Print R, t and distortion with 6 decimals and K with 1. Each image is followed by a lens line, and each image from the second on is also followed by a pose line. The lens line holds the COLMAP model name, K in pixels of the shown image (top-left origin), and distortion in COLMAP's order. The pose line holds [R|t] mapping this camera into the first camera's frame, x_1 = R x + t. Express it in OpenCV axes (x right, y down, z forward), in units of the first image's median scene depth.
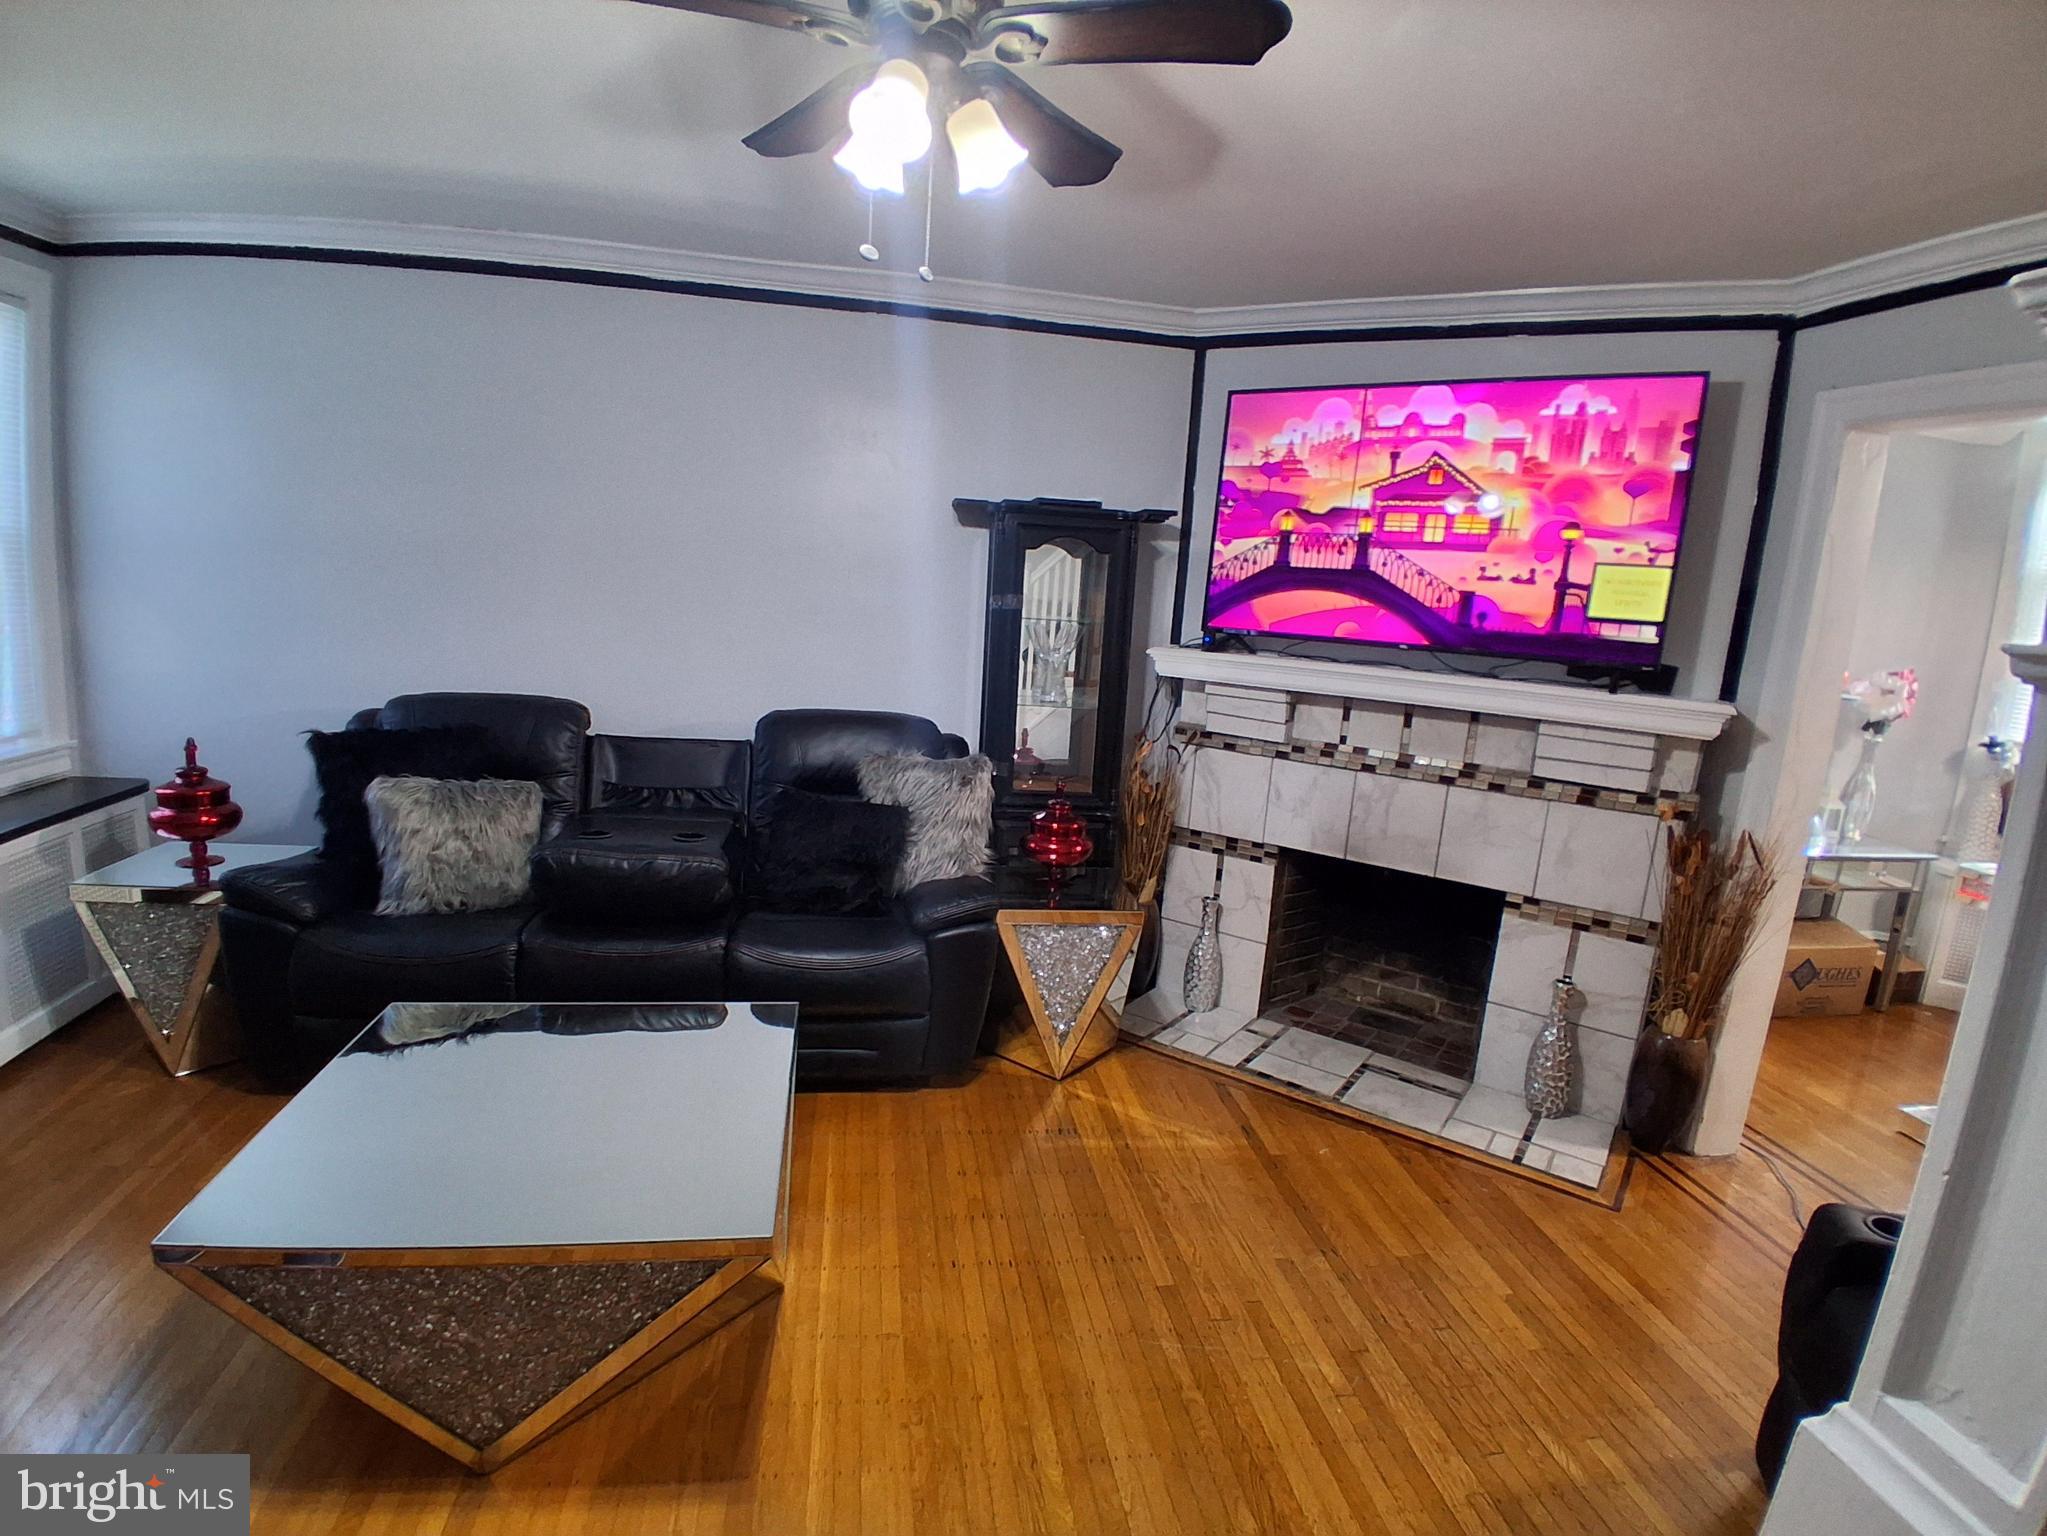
lens RADIAL K [[1064.1, 0, 955.4], [0, 1064.1, 759.7], [0, 0, 1]] dist [-0.000461, -0.045045]
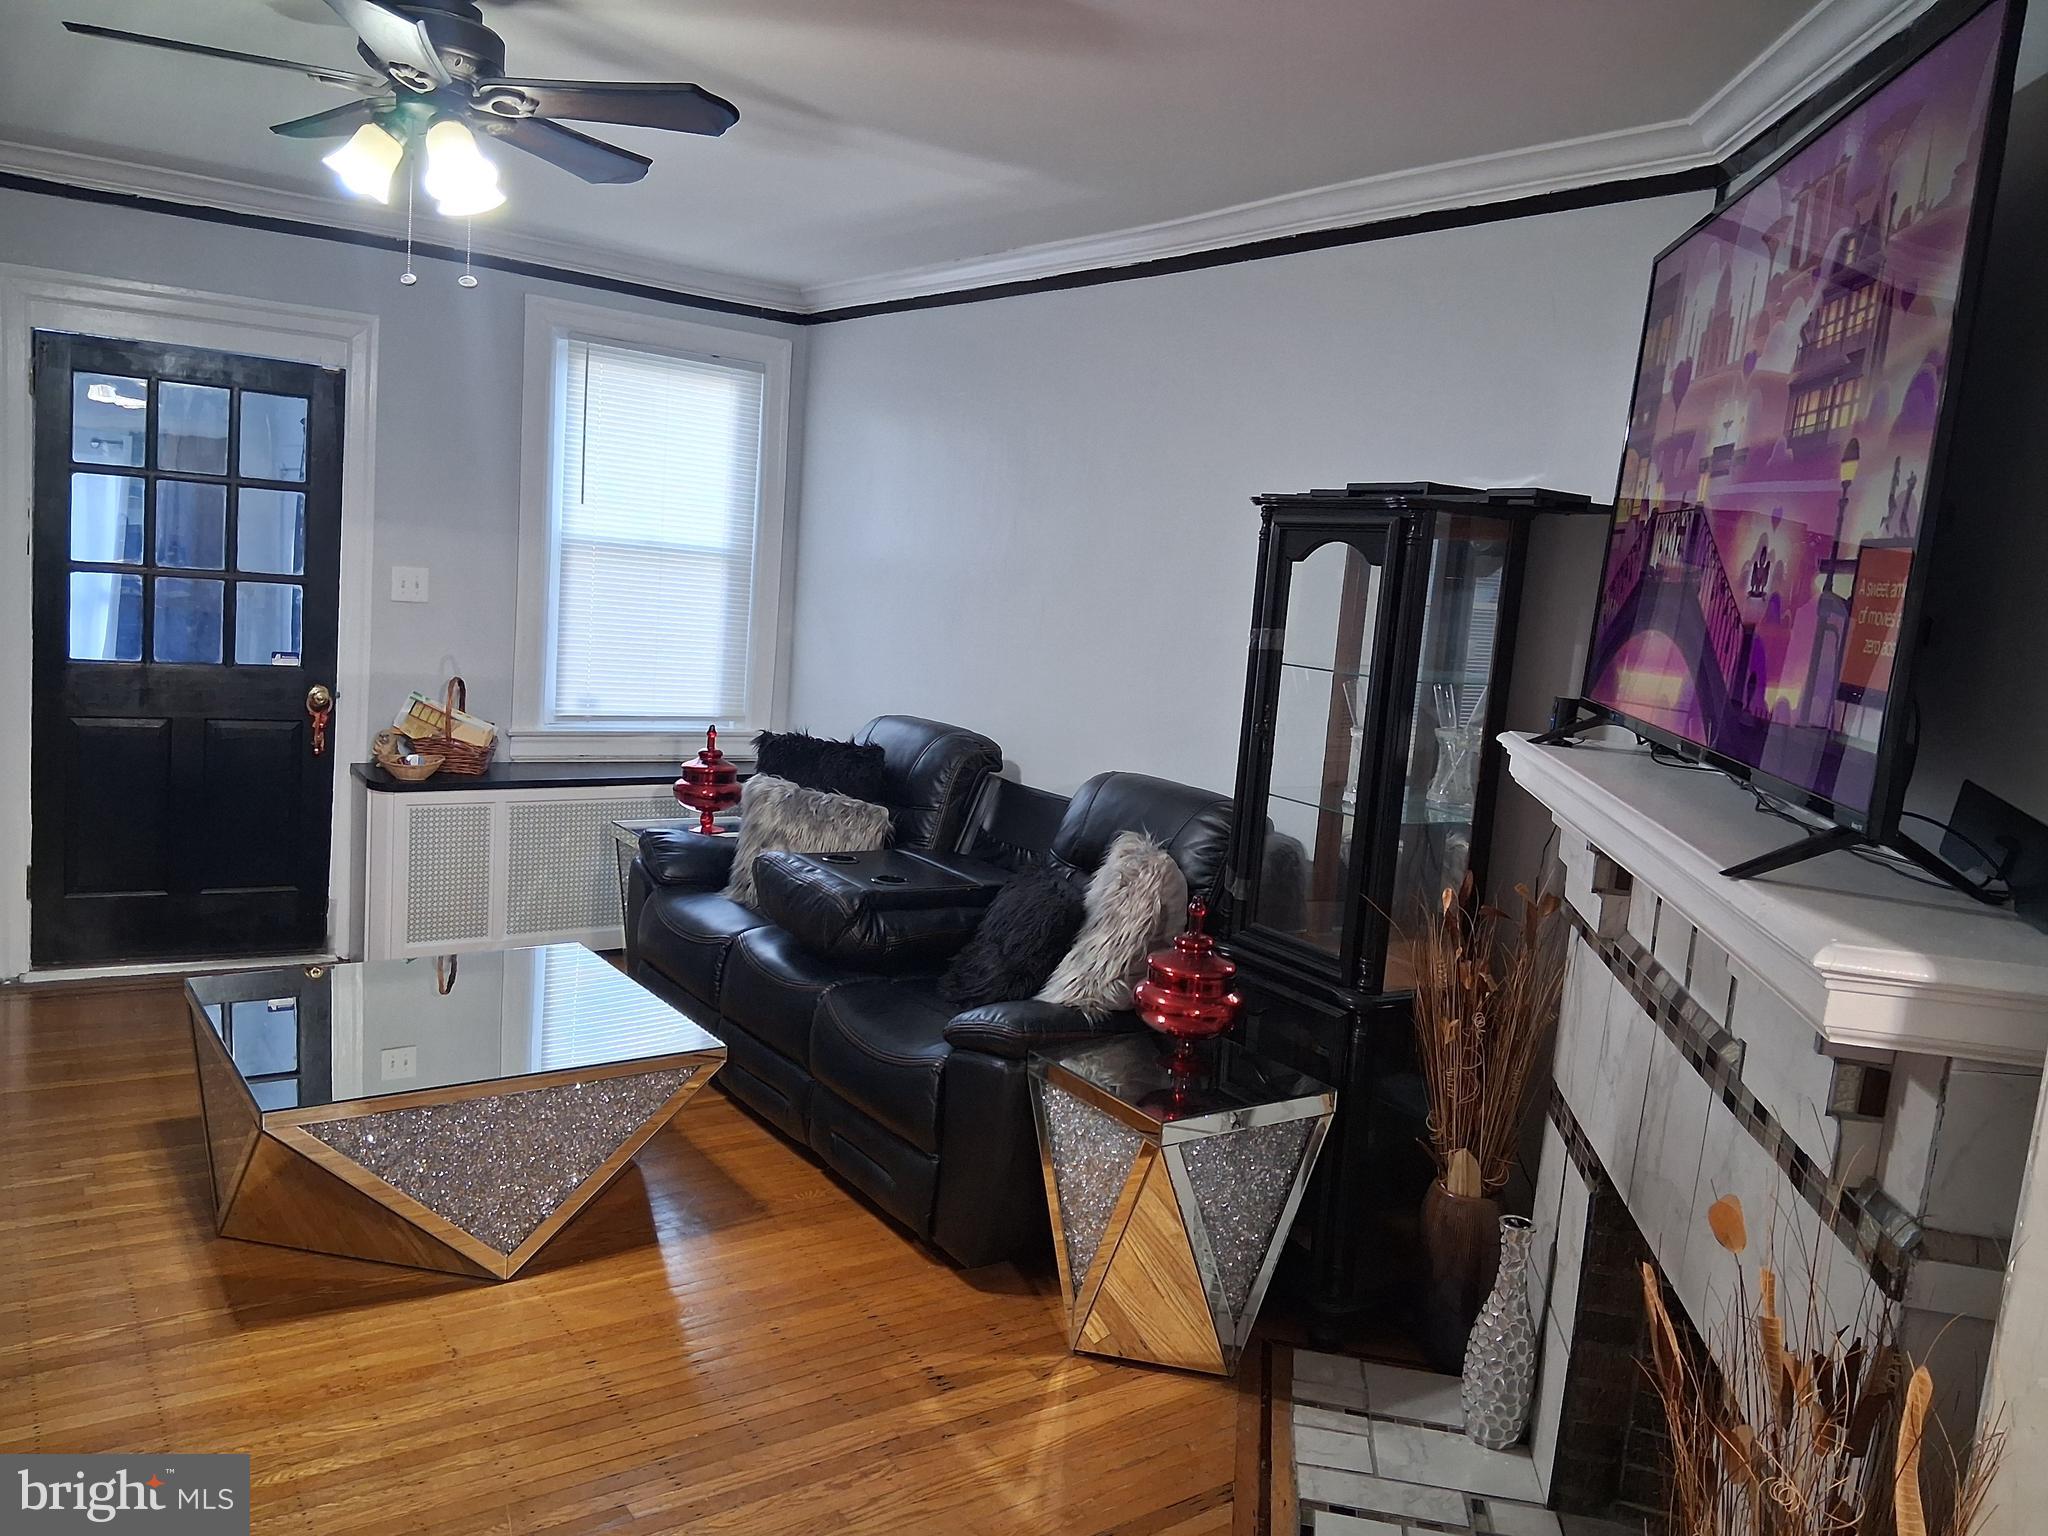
lens RADIAL K [[1560.9, 0, 1024.0], [0, 1560.9, 768.0], [0, 0, 1]] dist [0.006447, 0.002464]
pose [[0.463577, 0.091587, -0.881311, 0.839663], [-0.221784, 0.974975, -0.015339, -0.021766], [0.857851, 0.202571, 0.472288, 0.440844]]
